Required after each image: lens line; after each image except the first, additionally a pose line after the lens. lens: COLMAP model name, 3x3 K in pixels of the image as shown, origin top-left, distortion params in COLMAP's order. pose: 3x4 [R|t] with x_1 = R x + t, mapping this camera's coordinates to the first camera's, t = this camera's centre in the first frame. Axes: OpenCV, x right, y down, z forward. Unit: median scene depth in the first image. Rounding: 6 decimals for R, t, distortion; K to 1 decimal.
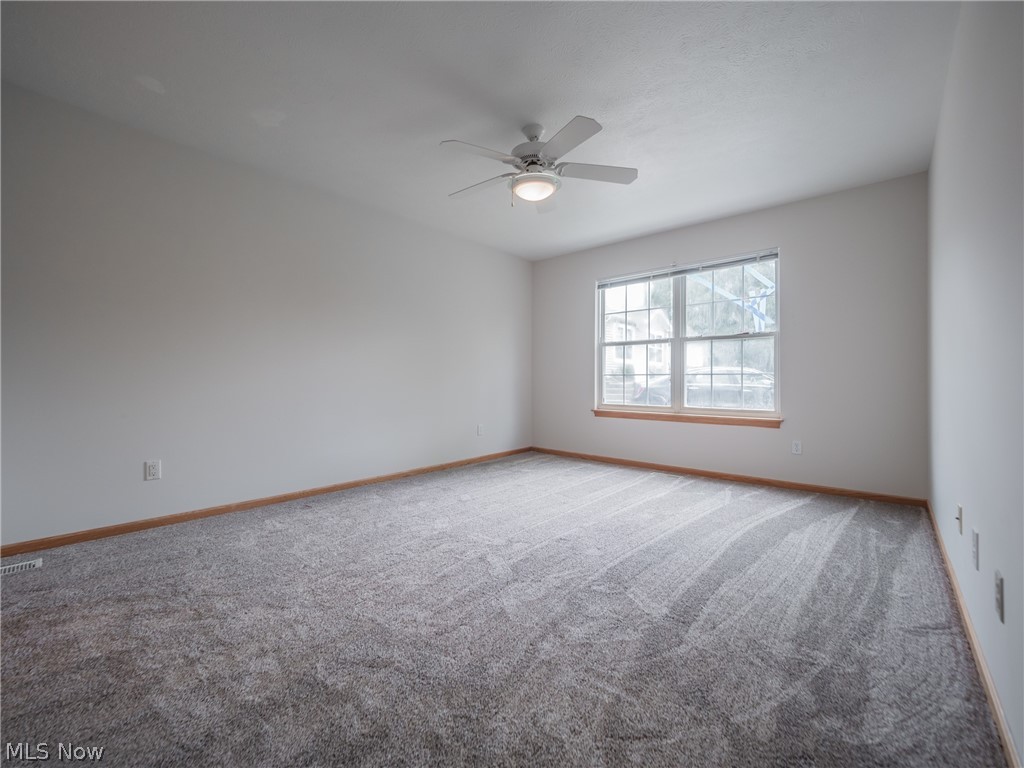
lens RADIAL K [[440.7, 0, 516.0], [0, 440.7, 382.6], [0, 0, 1]] dist [0.030671, -0.005299]
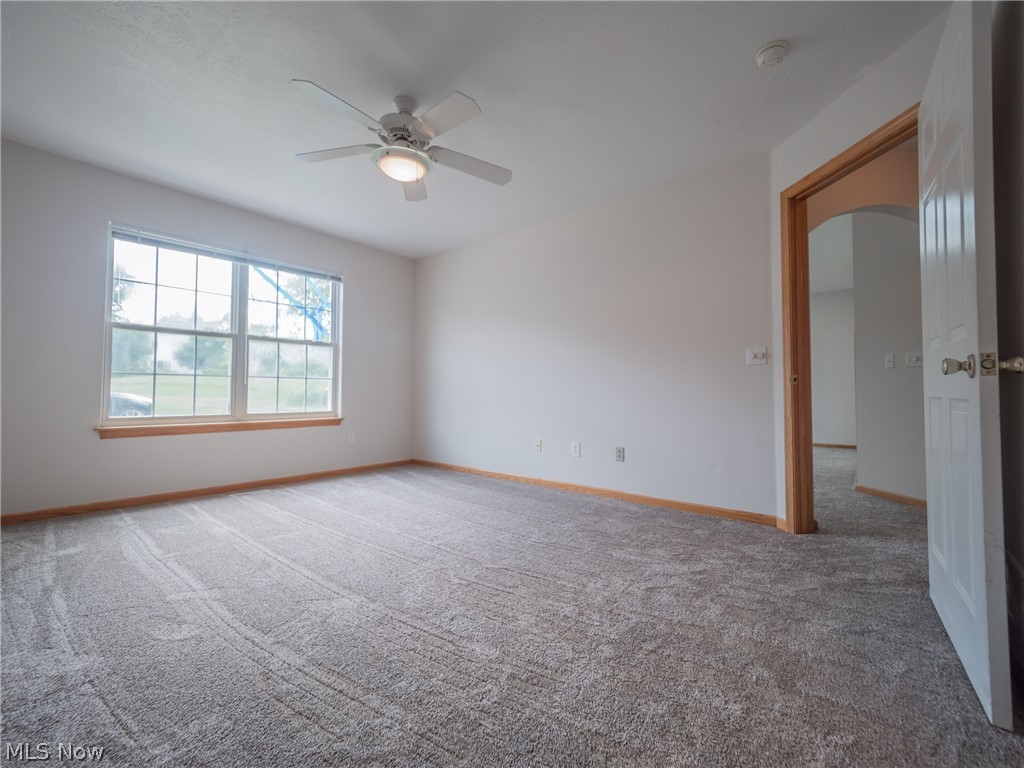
lens RADIAL K [[440.7, 0, 515.1], [0, 440.7, 381.3], [0, 0, 1]] dist [0.030671, -0.005299]
pose [[-0.017356, 0.019068, 0.999668, -0.538963], [-0.003608, 0.999810, -0.019133, 0.006644], [-0.999843, -0.003938, -0.017284, 0.498709]]
